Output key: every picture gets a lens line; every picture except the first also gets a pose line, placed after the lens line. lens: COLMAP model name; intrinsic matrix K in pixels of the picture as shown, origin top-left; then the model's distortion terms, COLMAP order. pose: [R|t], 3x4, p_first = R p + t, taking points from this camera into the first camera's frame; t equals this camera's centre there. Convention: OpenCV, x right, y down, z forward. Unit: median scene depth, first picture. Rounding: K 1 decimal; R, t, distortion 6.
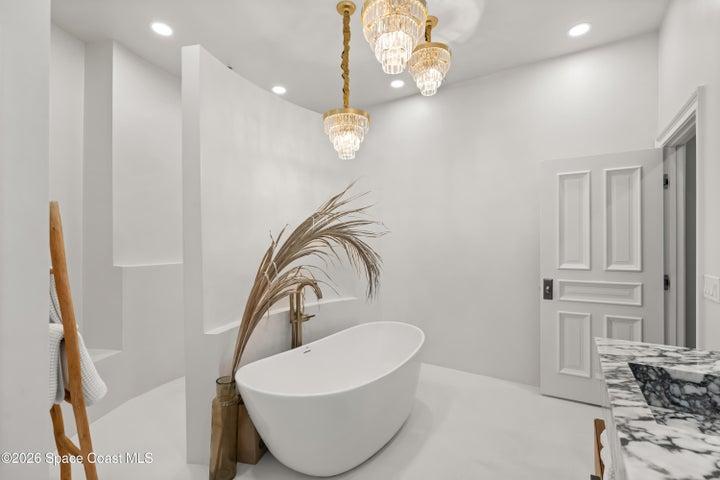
lens RADIAL K [[327.3, 0, 357.9], [0, 327.3, 249.3], [0, 0, 1]] dist [-0.001411, -0.000012]
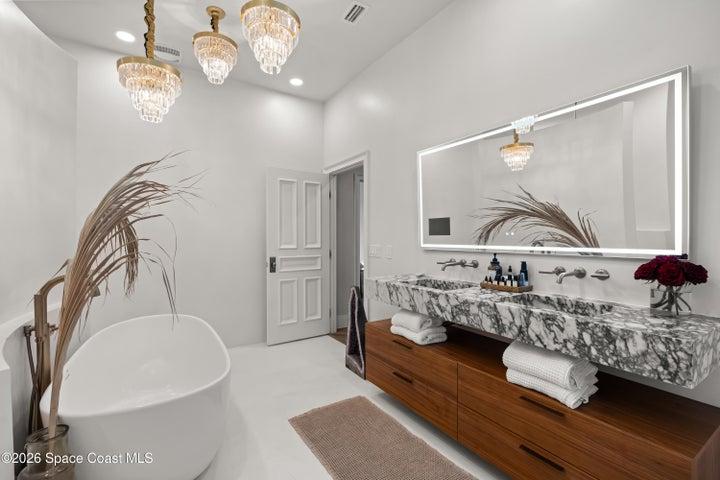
lens RADIAL K [[325.0, 0, 360.0], [0, 325.0, 240.0], [0, 0, 1]] dist [-0.000987, -0.000062]
pose [[0.399138, -0.010439, 0.916831, -0.517195], [0.003539, 0.999945, 0.009844, 0.011936], [-0.916884, -0.000685, 0.399153, 0.168857]]
